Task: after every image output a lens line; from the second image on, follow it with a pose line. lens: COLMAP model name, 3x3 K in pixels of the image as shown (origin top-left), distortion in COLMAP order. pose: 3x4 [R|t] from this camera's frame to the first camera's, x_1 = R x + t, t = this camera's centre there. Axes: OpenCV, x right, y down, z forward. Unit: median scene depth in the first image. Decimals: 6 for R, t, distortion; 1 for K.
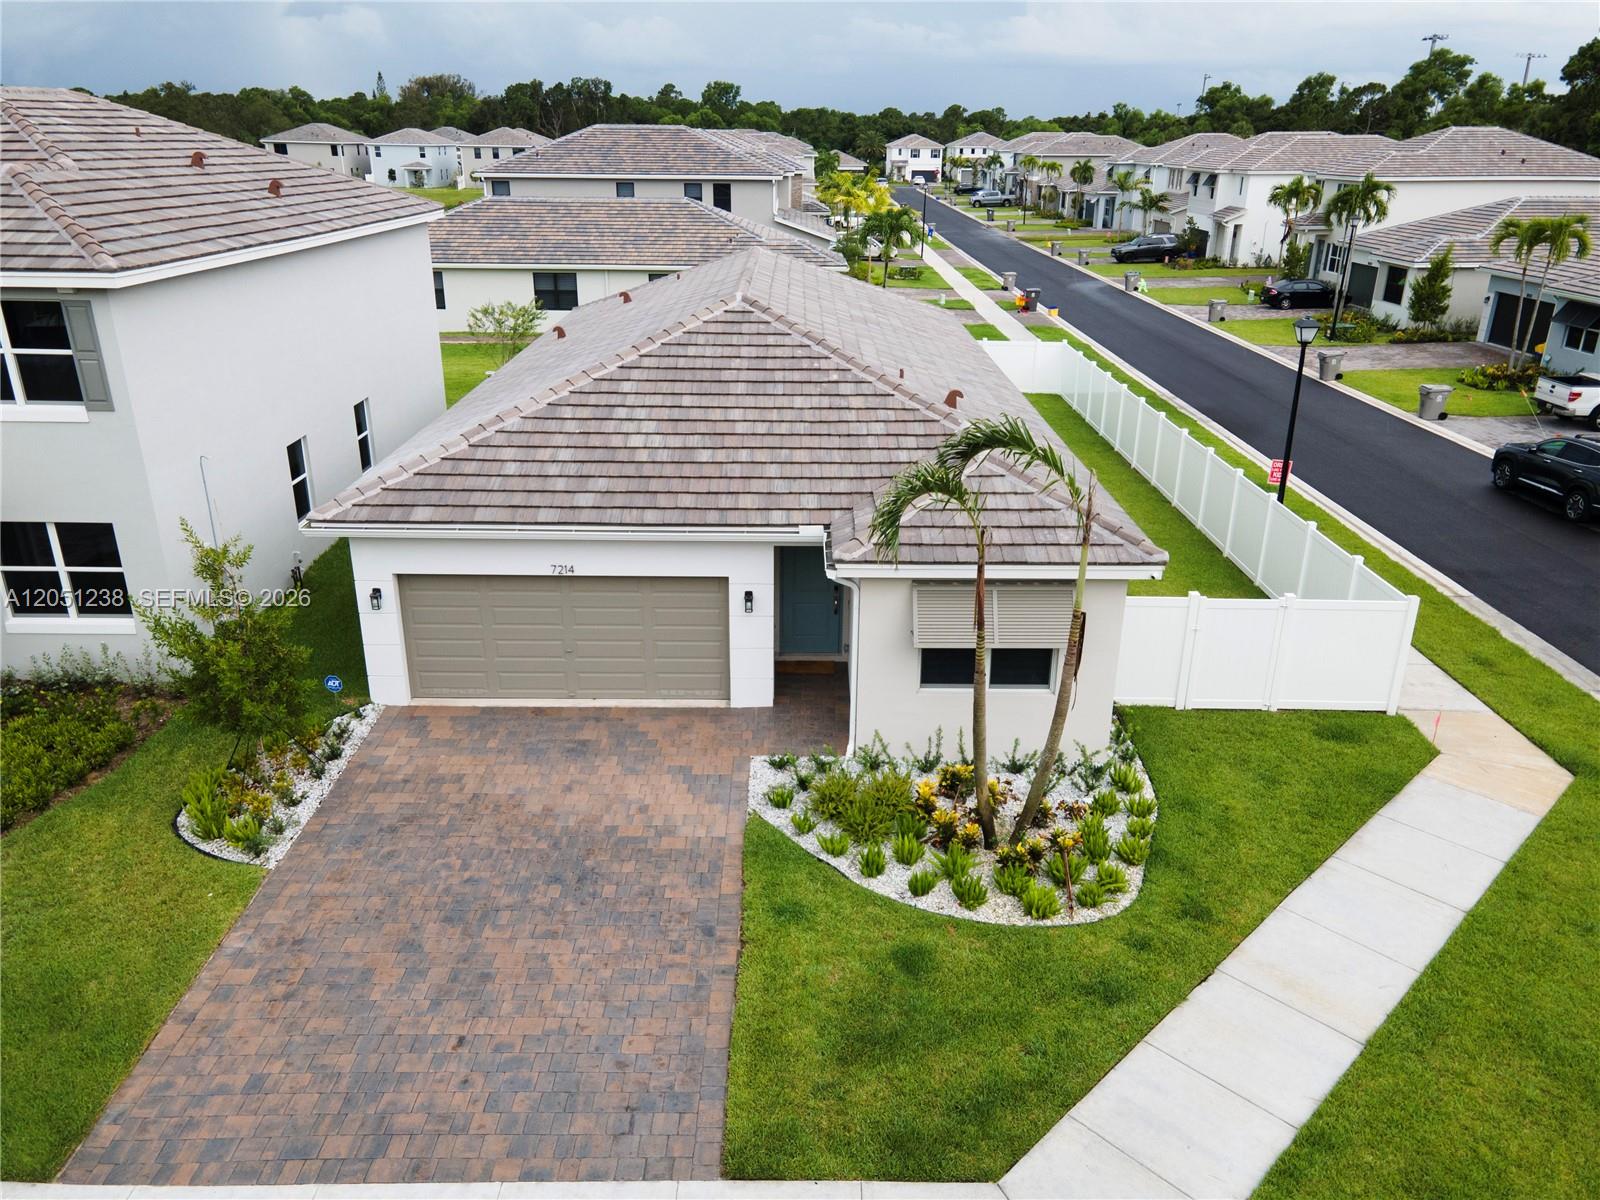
lens RADIAL K [[1161.3, 0, 800.0], [0, 1161.3, 600.0], [0, 0, 1]] dist [0.025516, 0.031395]
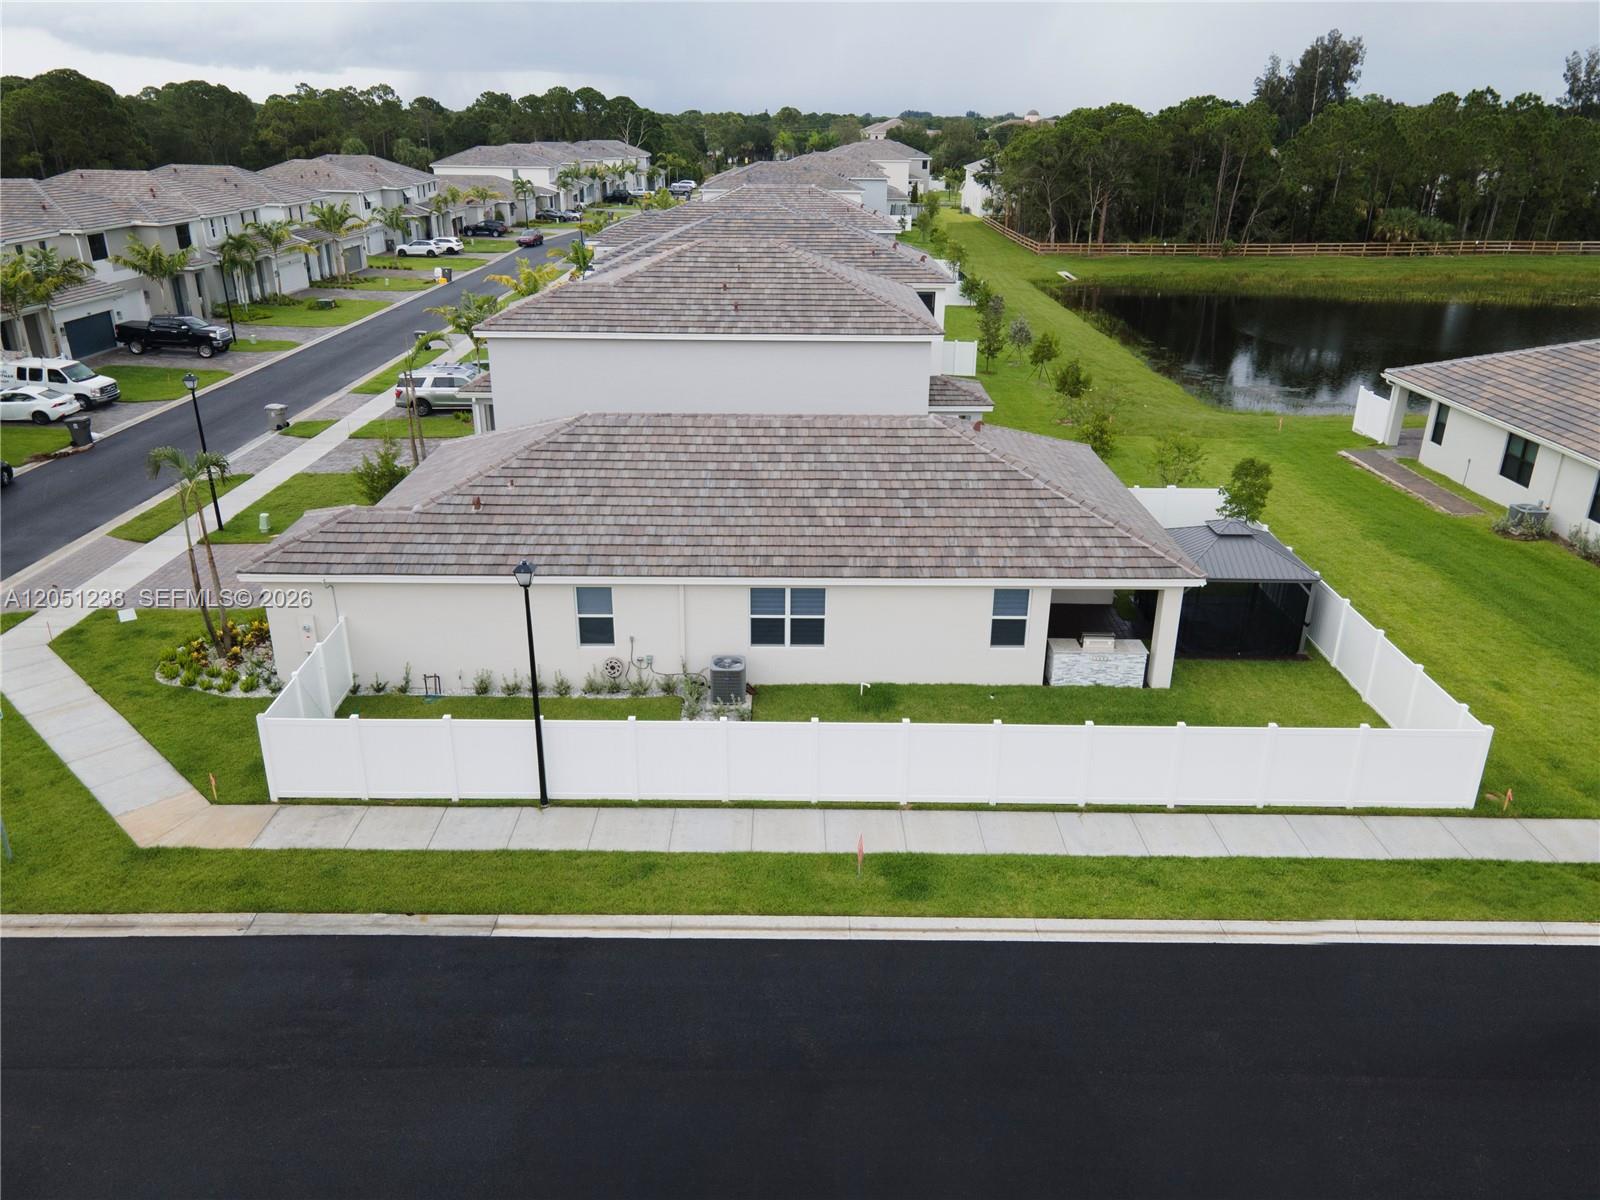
lens RADIAL K [[1161.3, 0, 800.0], [0, 1161.3, 600.0], [0, 0, 1]] dist [0.025516, 0.031395]
pose [[0.005961, 0.374925, -0.927036, 1.759097], [-0.377222, 0.859405, 0.345147, -0.829397], [0.926104, 0.347641, 0.146553, 1.364650]]
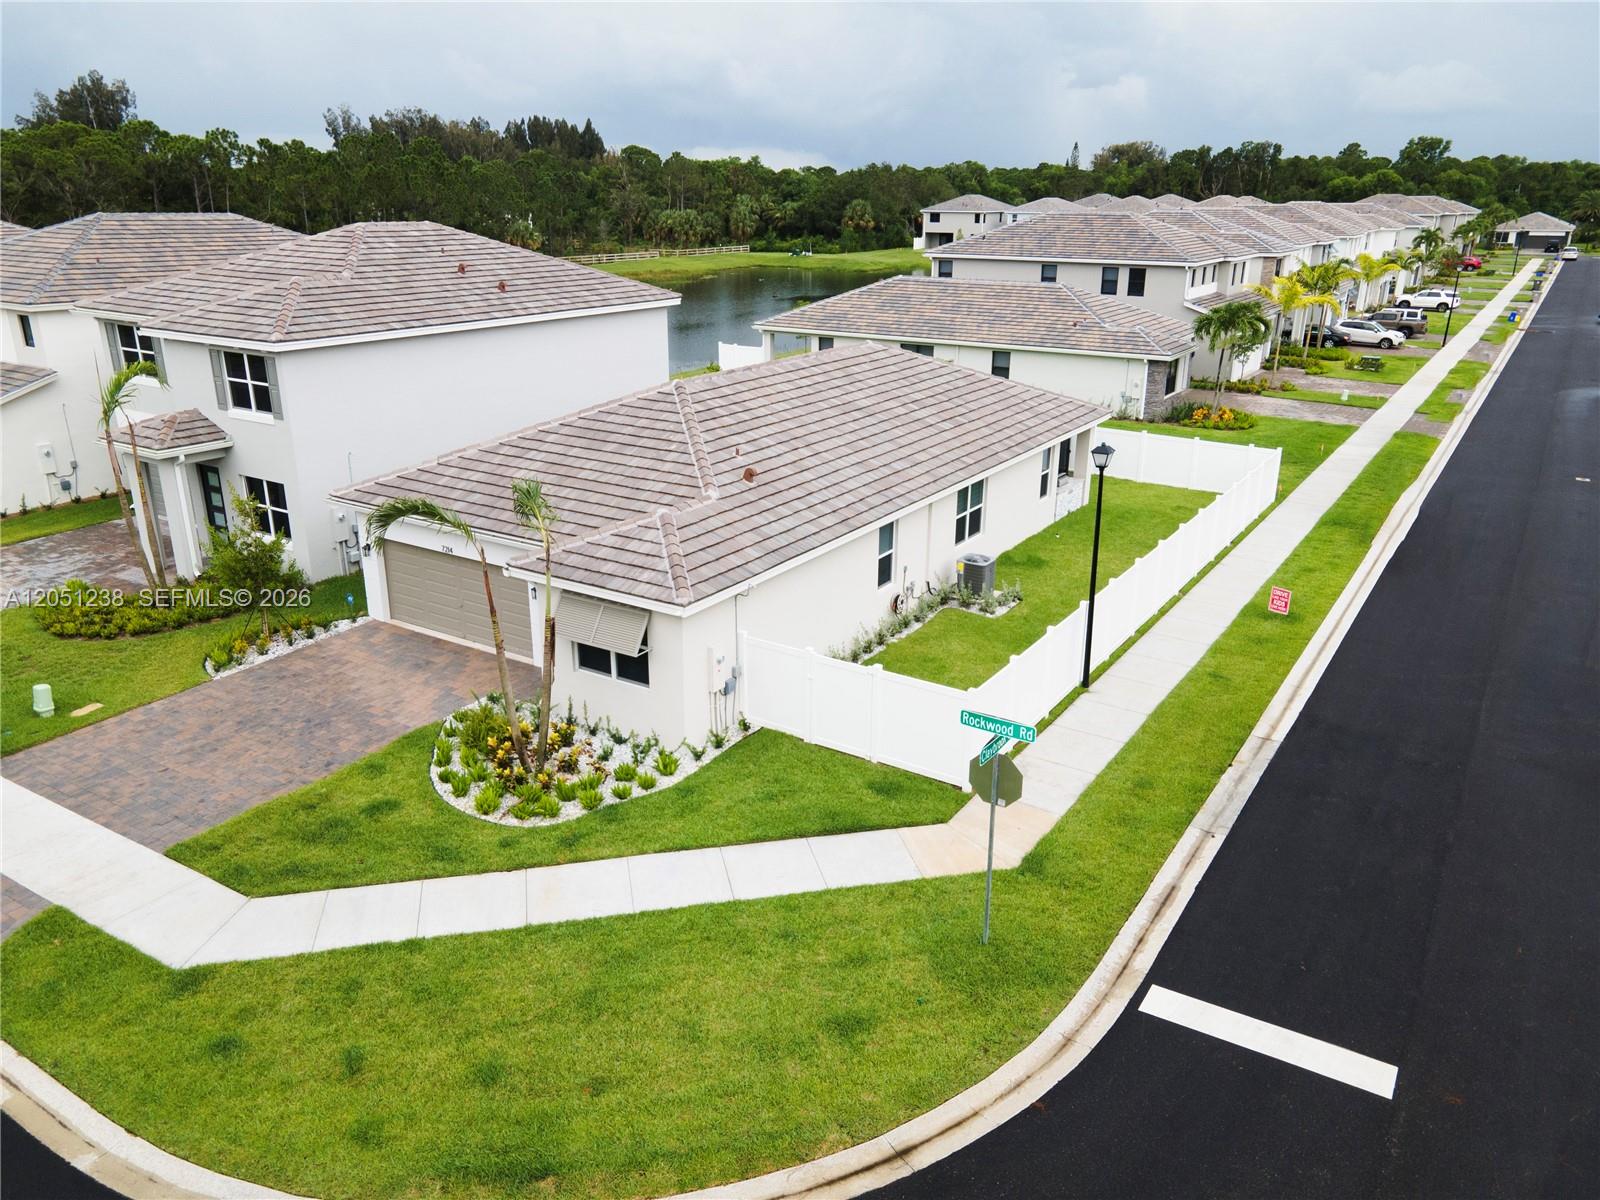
lens RADIAL K [[1161.3, 0, 800.0], [0, 1161.3, 600.0], [0, 0, 1]] dist [0.025516, 0.031395]
pose [[0.842399, 0.176652, -0.509076, 0.971002], [-0.198420, 0.980047, 0.011745, -0.070702], [0.500993, 0.091117, 0.860641, -0.077531]]
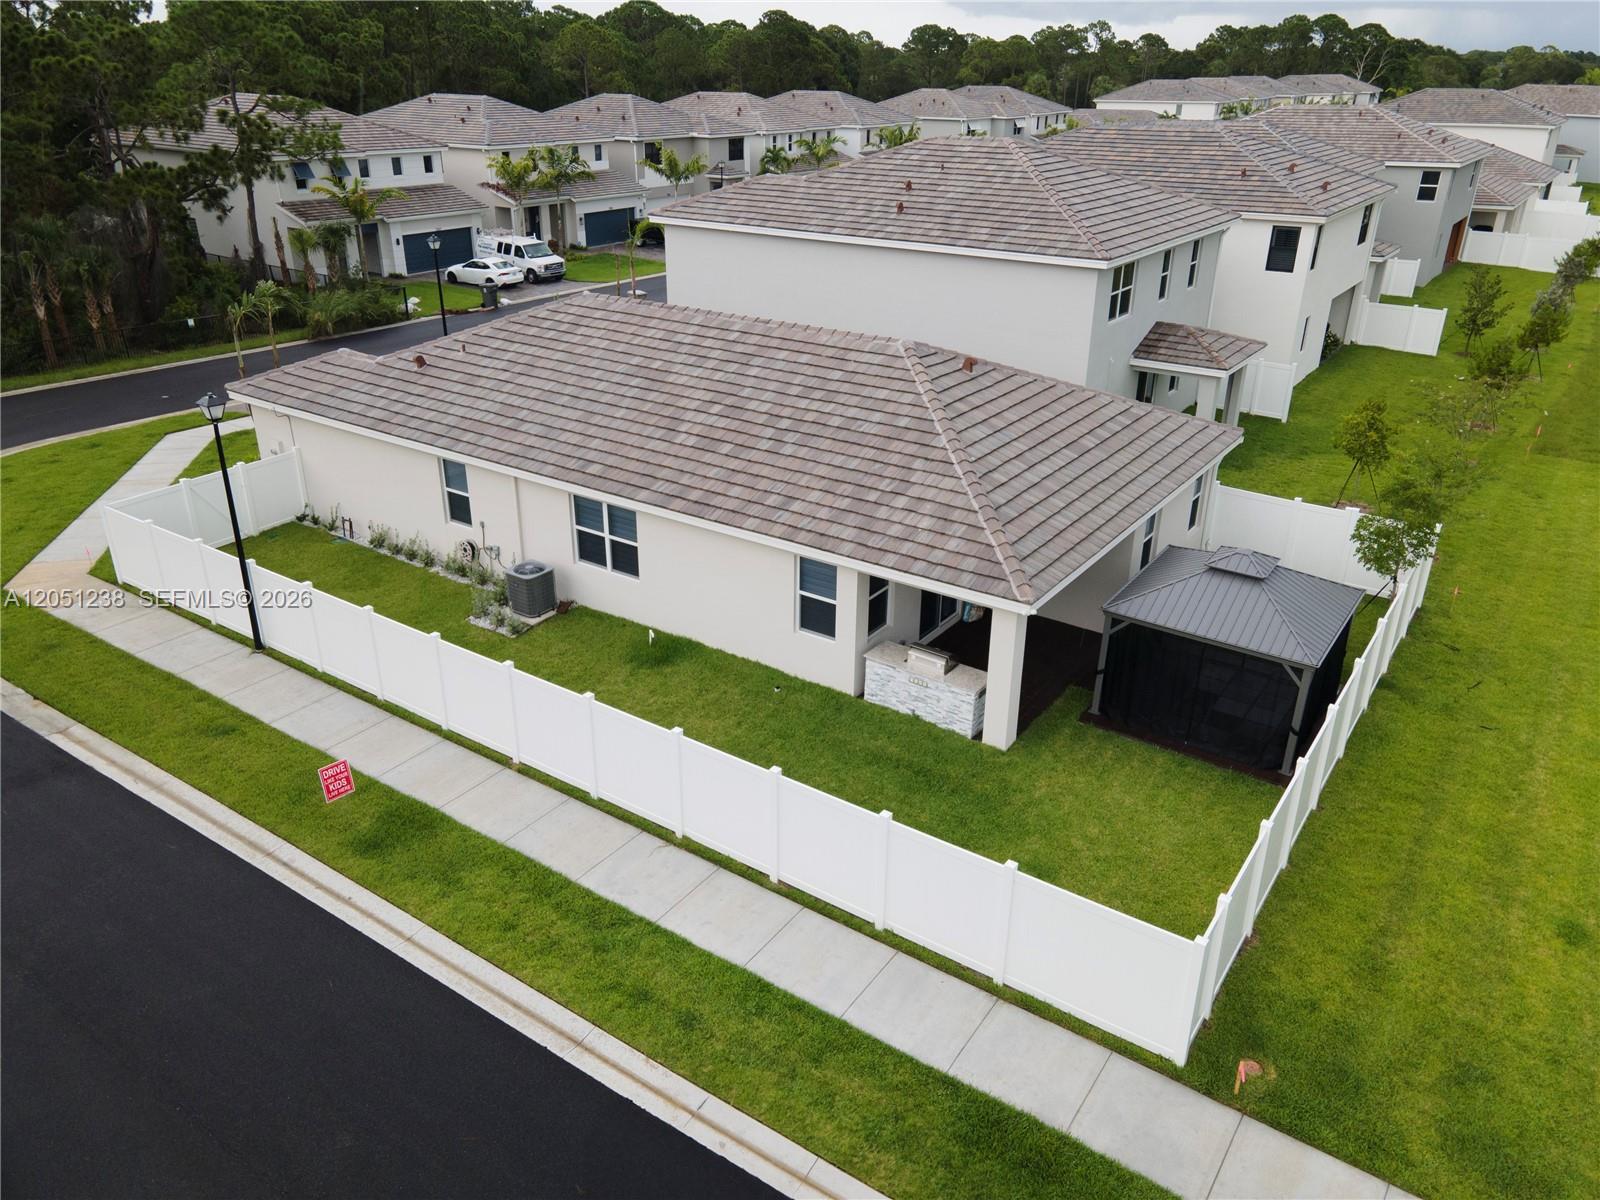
lens RADIAL K [[1161.3, 0, 800.0], [0, 1161.3, 600.0], [0, 0, 1]] dist [0.025516, 0.031395]
pose [[-0.570225, 0.334196, -0.750437, 1.213664], [-0.314222, 0.755308, 0.575129, -1.076876], [0.759018, 0.563757, -0.325684, 2.291278]]
